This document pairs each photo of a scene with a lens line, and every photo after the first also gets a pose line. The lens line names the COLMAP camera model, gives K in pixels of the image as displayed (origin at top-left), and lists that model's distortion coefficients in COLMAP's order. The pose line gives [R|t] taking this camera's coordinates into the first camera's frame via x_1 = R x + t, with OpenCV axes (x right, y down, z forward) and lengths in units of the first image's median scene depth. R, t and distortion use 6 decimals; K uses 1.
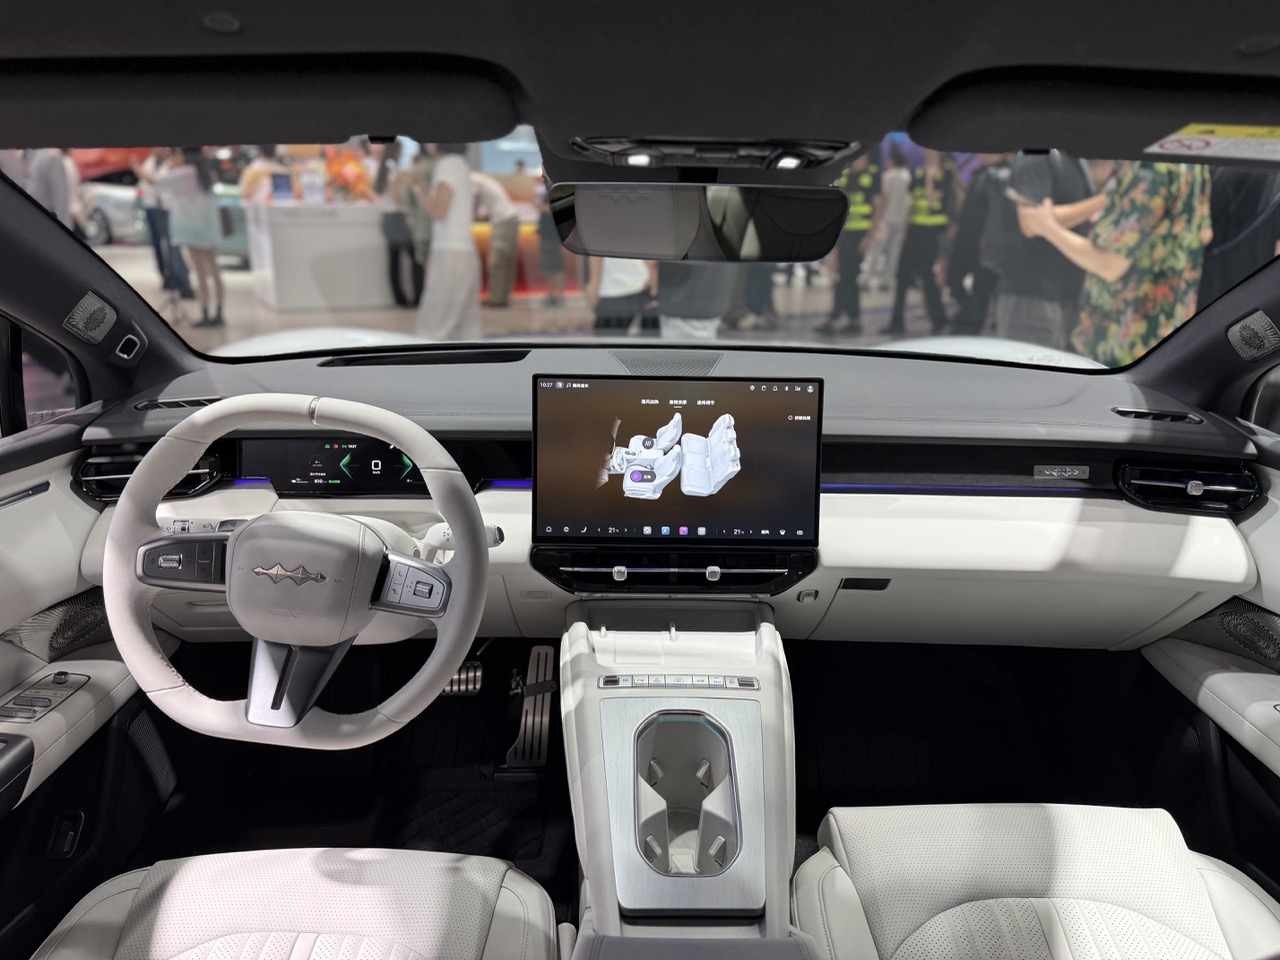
lens RADIAL K [[897.9, 0, 637.5], [0, 897.9, 475.3], [0, 0, 1]] dist [0.030584, -0.002733]
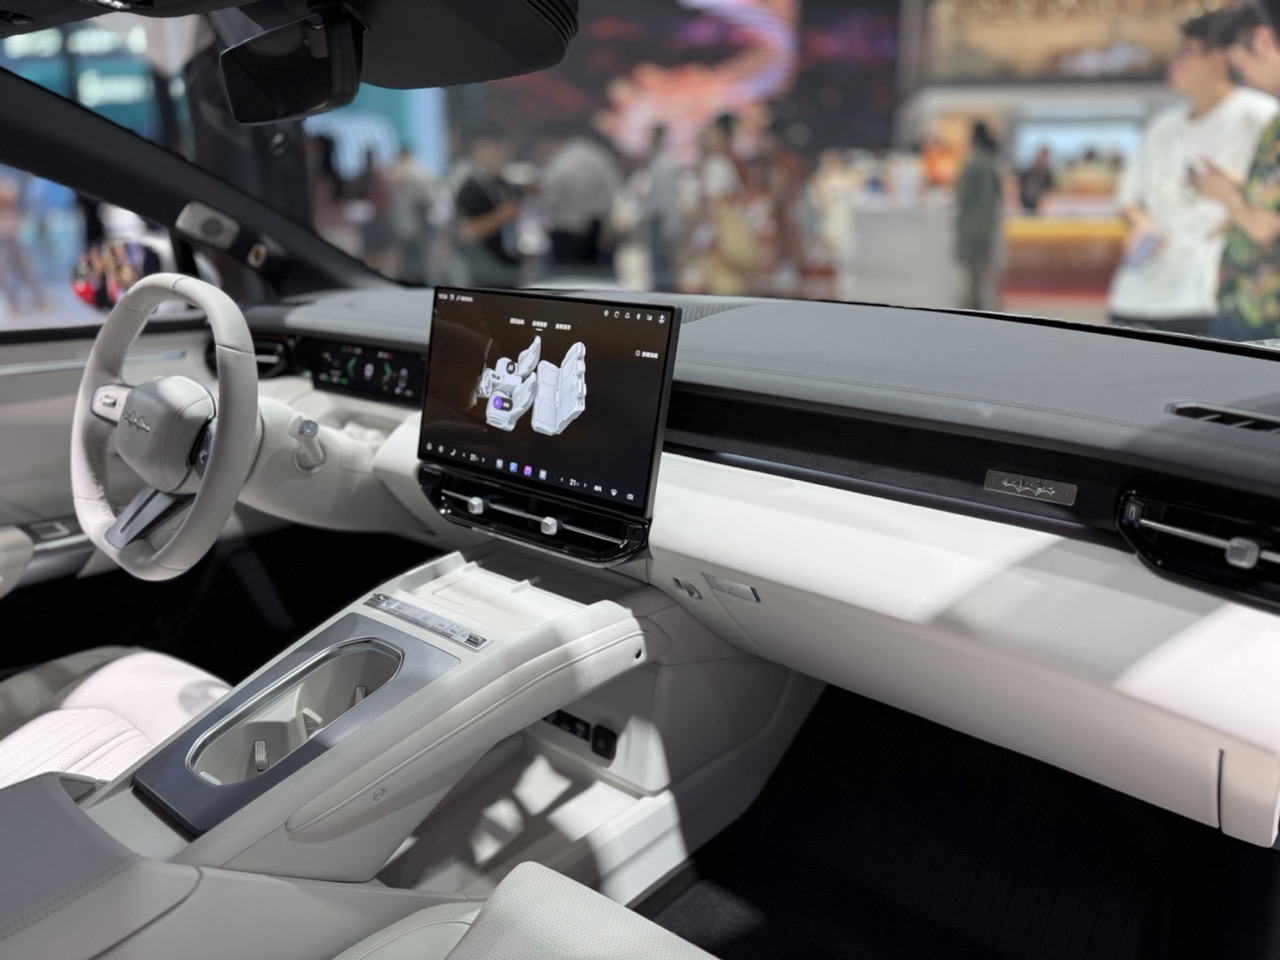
lens RADIAL K [[897.9, 0, 637.9], [0, 897.9, 487.5], [0, 0, 1]] dist [0.030584, -0.002733]
pose [[0.789488, 0.176145, -0.587946, 0.663051], [-0.170908, 0.983137, 0.065048, 0.002170], [0.589490, 0.049130, 0.806280, 0.353679]]
